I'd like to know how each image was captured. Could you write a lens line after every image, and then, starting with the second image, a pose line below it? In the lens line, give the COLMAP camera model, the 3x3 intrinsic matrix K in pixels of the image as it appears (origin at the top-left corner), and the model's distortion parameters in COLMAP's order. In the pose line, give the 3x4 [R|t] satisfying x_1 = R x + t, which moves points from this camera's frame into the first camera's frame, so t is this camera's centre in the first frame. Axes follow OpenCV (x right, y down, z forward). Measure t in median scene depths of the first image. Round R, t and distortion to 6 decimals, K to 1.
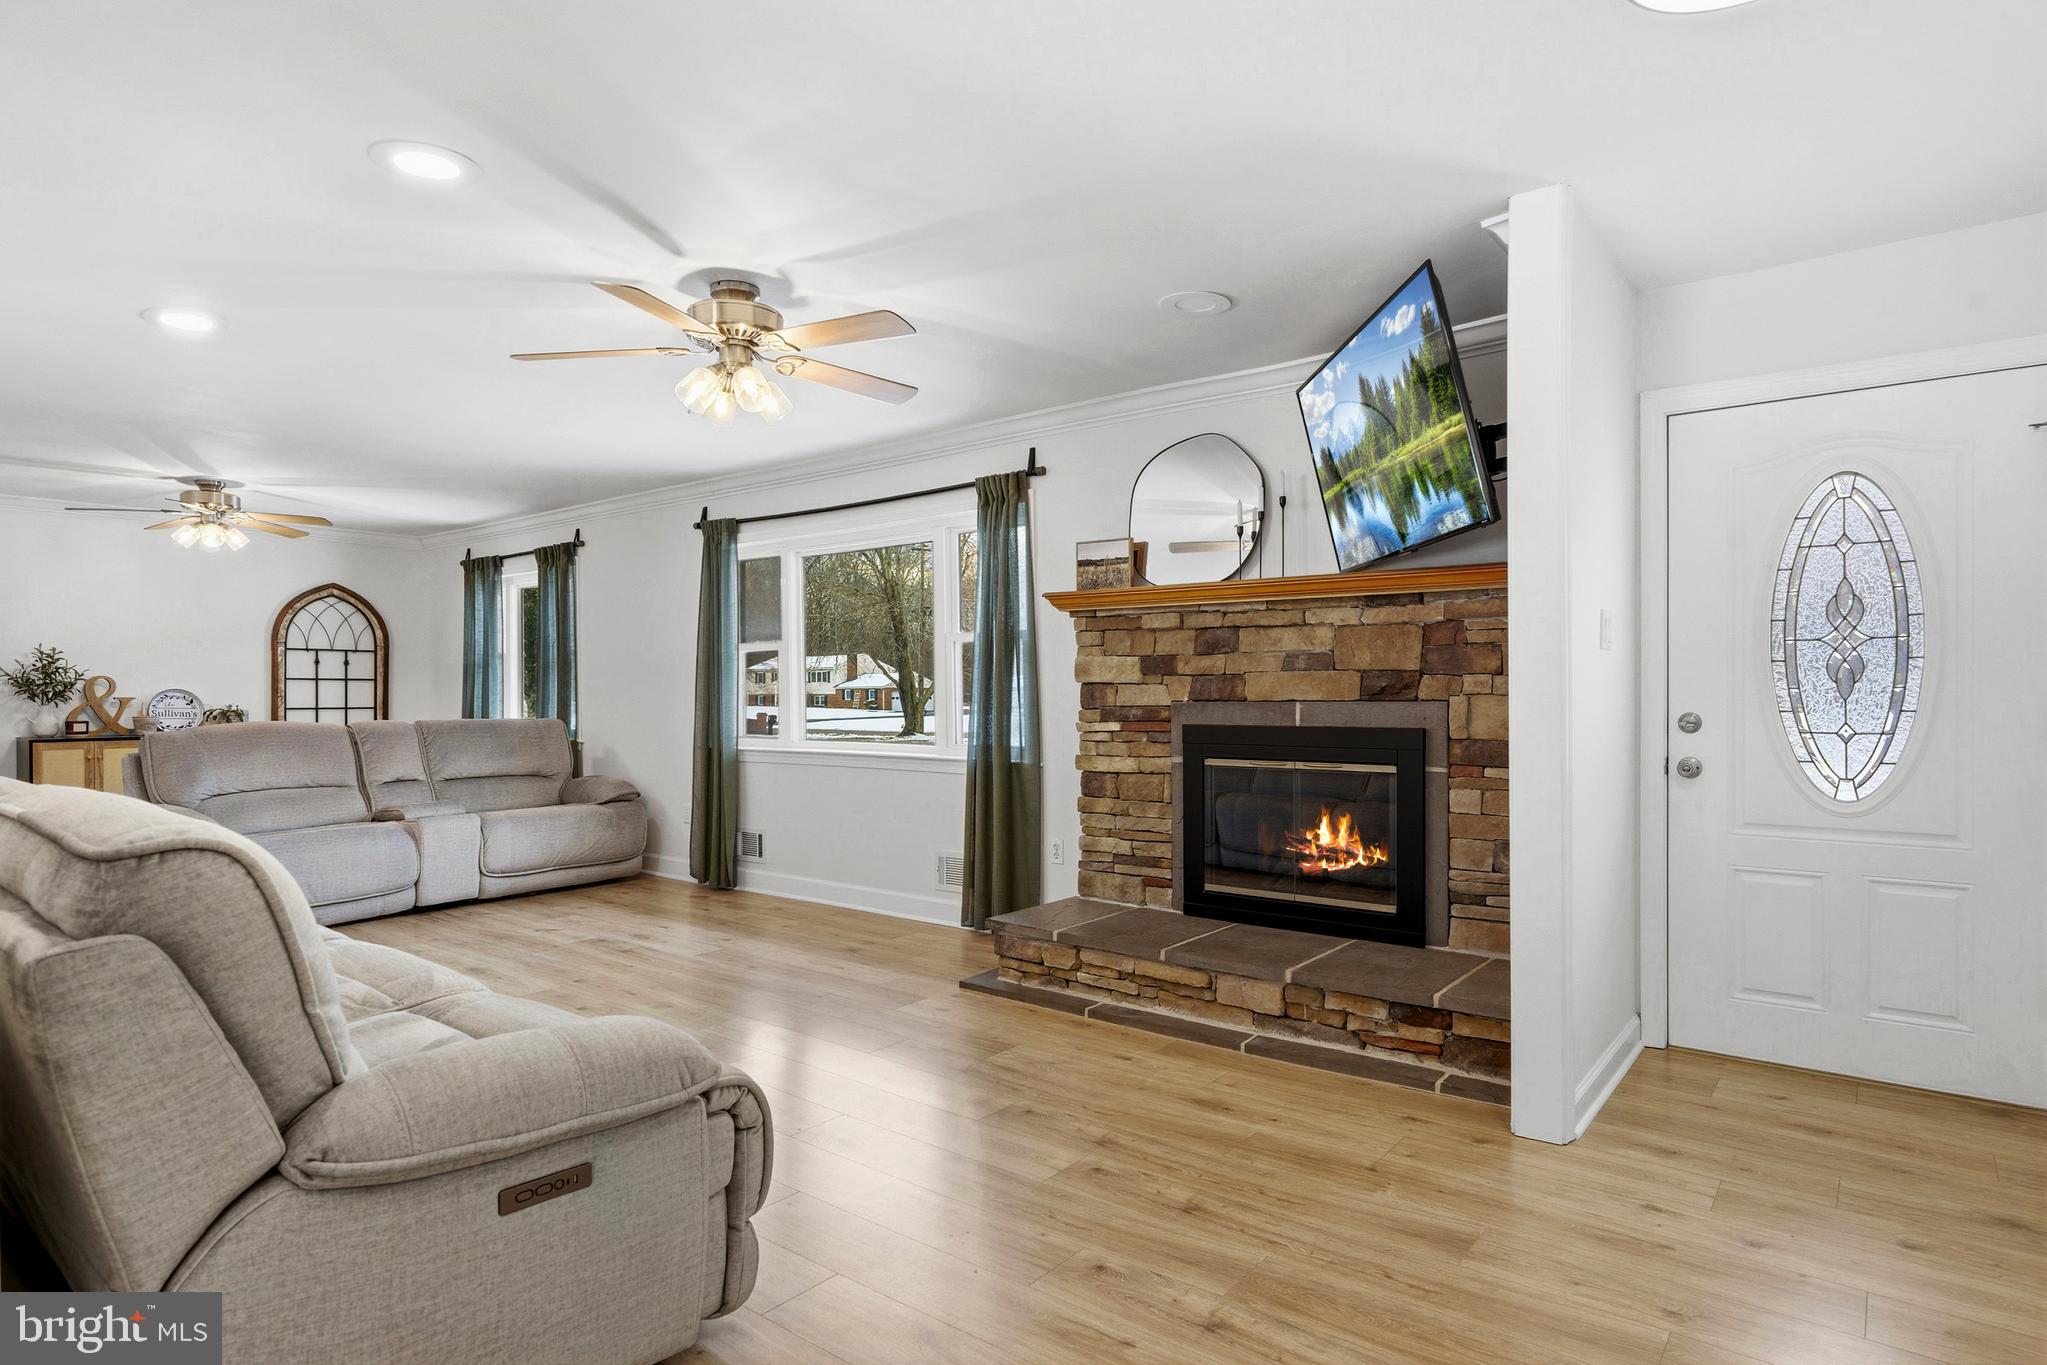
lens RADIAL K [[1093.0, 0, 1032.1], [0, 1093.0, 698.1], [0, 0, 1]] dist [0.003082, 0.000327]
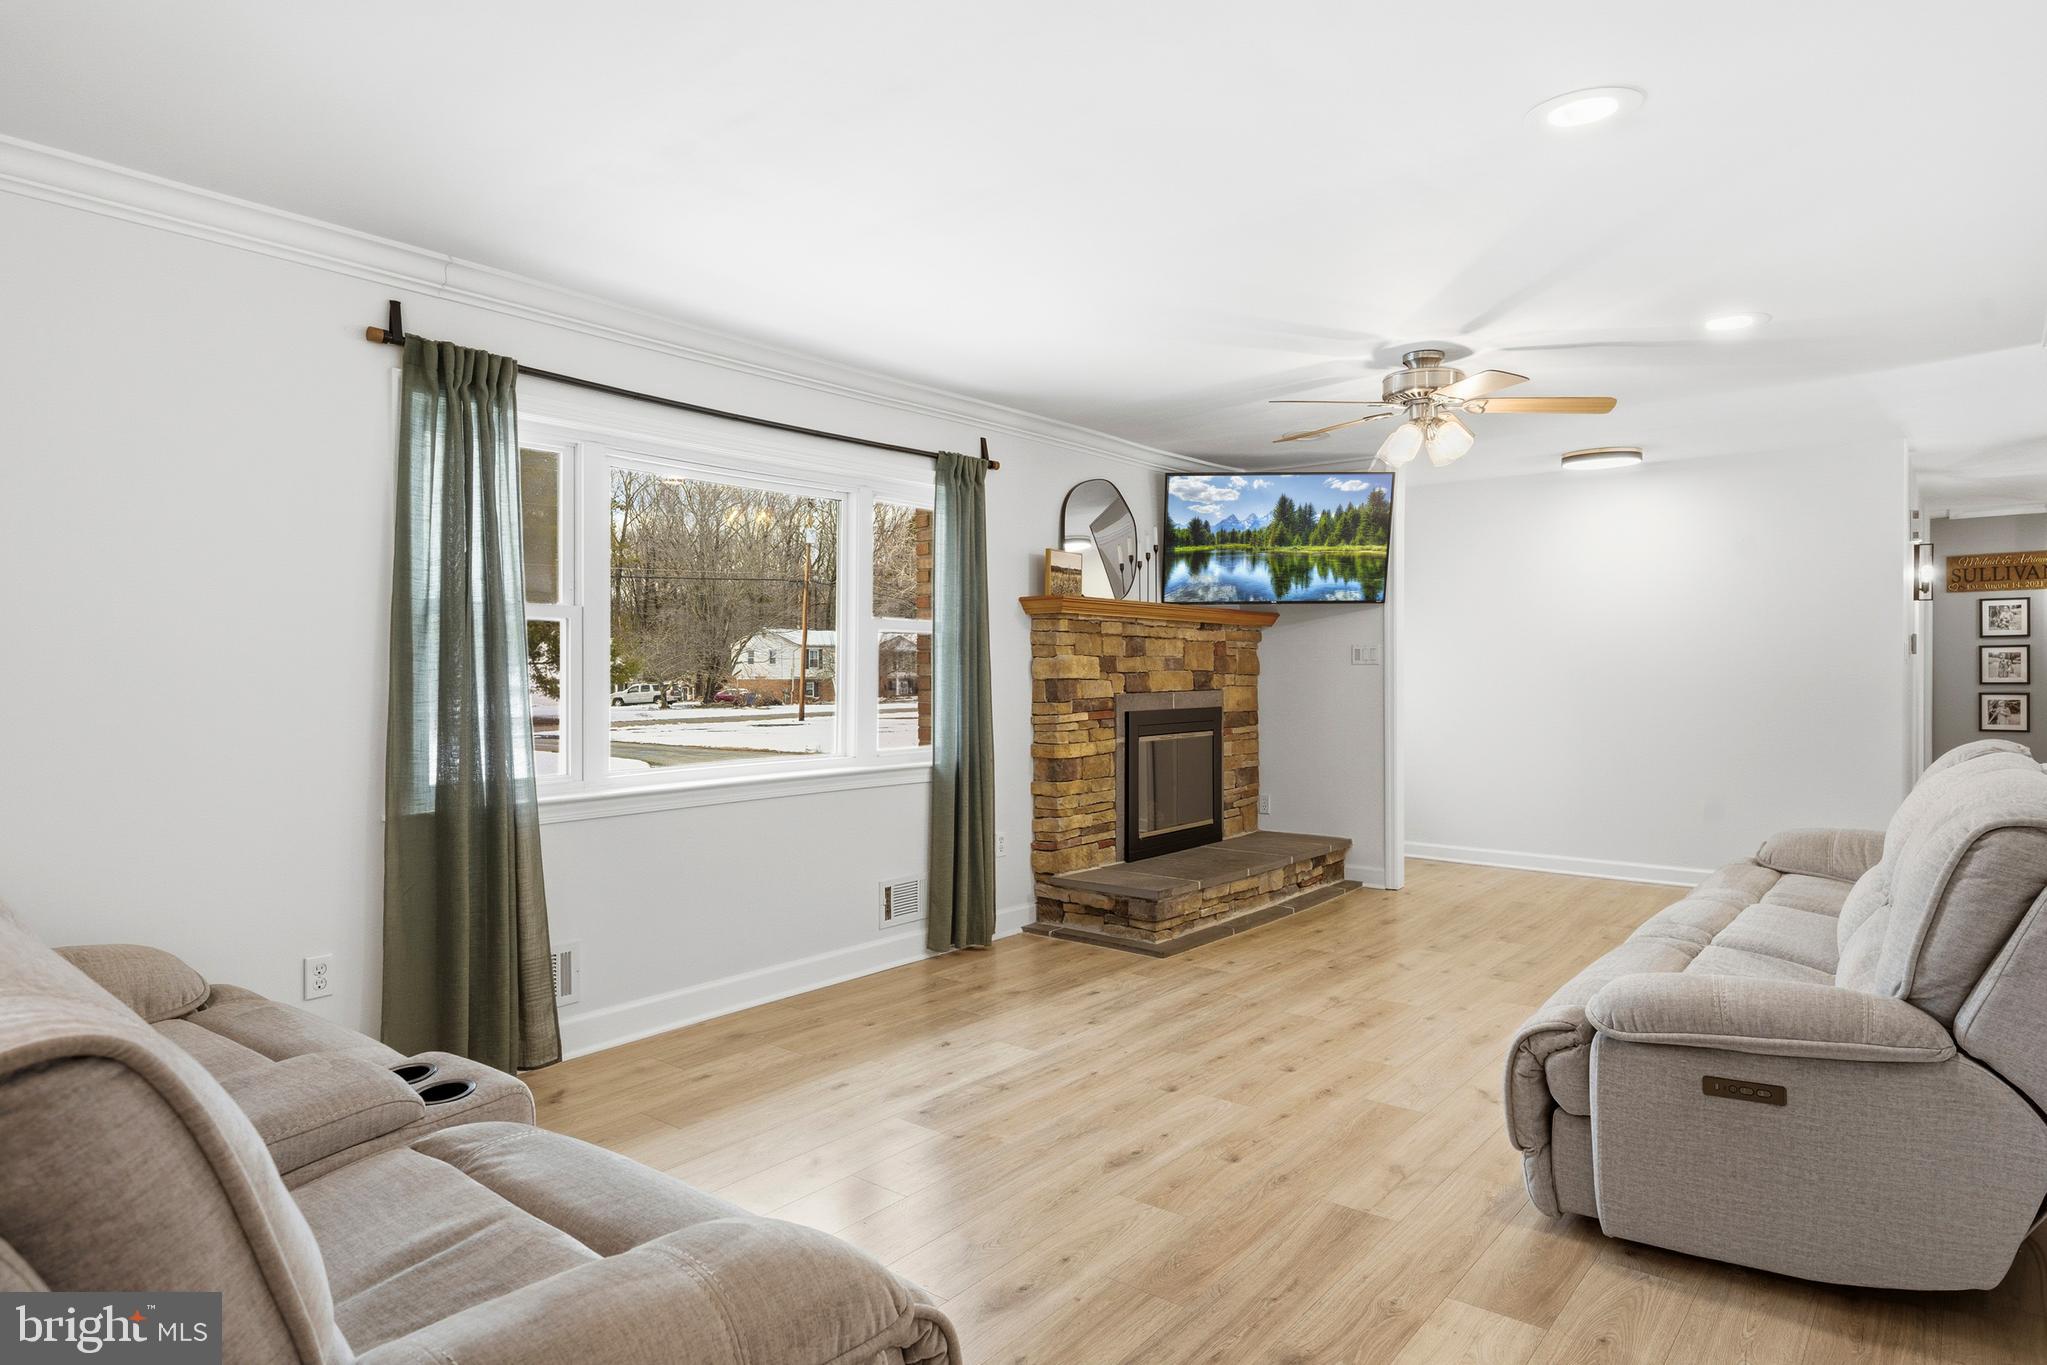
lens RADIAL K [[1171.0, 0, 1023.5], [0, 1171.0, 682.5], [0, 0, 1]] dist [-0.000012, 0.000766]
pose [[0.014444, -0.006362, 0.999875, -1.249233], [0.008593, 0.999944, 0.006238, -0.019590], [-0.999859, 0.008502, 0.014497, 1.132516]]
